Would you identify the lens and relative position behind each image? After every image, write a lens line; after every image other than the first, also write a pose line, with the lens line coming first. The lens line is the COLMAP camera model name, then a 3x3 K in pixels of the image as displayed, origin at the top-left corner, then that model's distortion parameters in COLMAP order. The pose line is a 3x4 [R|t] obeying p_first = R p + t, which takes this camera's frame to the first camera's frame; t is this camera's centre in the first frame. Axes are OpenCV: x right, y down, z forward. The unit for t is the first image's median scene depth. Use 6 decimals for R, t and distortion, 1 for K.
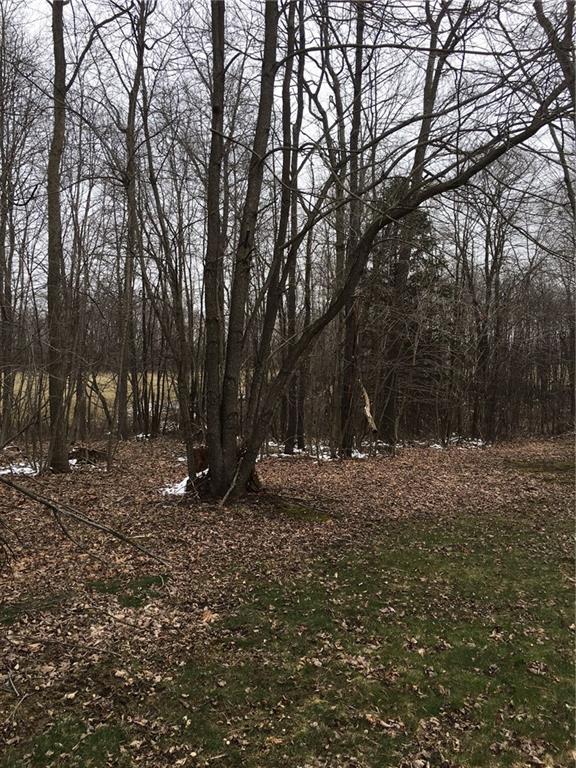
lens RADIAL K [[649.6, 0, 291.1], [0, 649.6, 384.1], [0, 0, 1]] dist [0.039668, -0.014599]
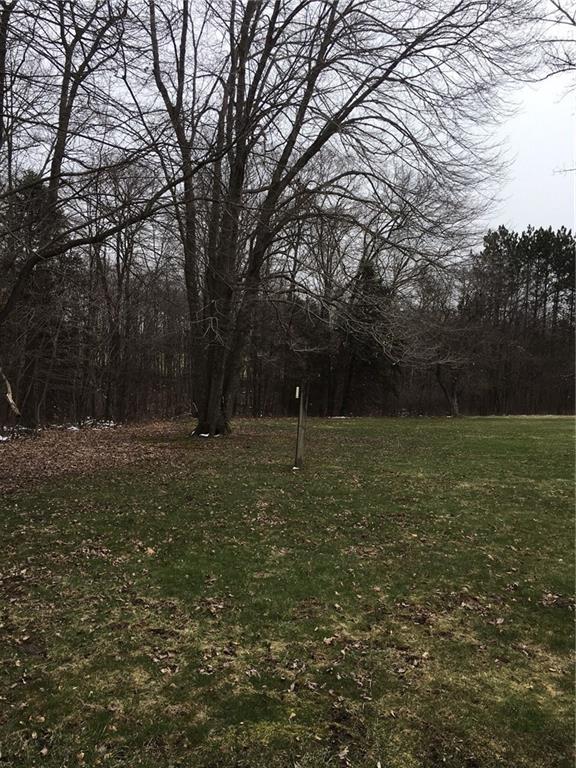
lens RADIAL K [[649.6, 0, 291.2], [0, 649.6, 382.9], [0, 0, 1]] dist [0.039668, -0.014599]
pose [[0.852369, -0.002801, 0.522934, -0.046402], [-0.007455, 0.999819, 0.017507, -0.005692], [-0.522888, -0.018821, 0.852193, -0.159833]]
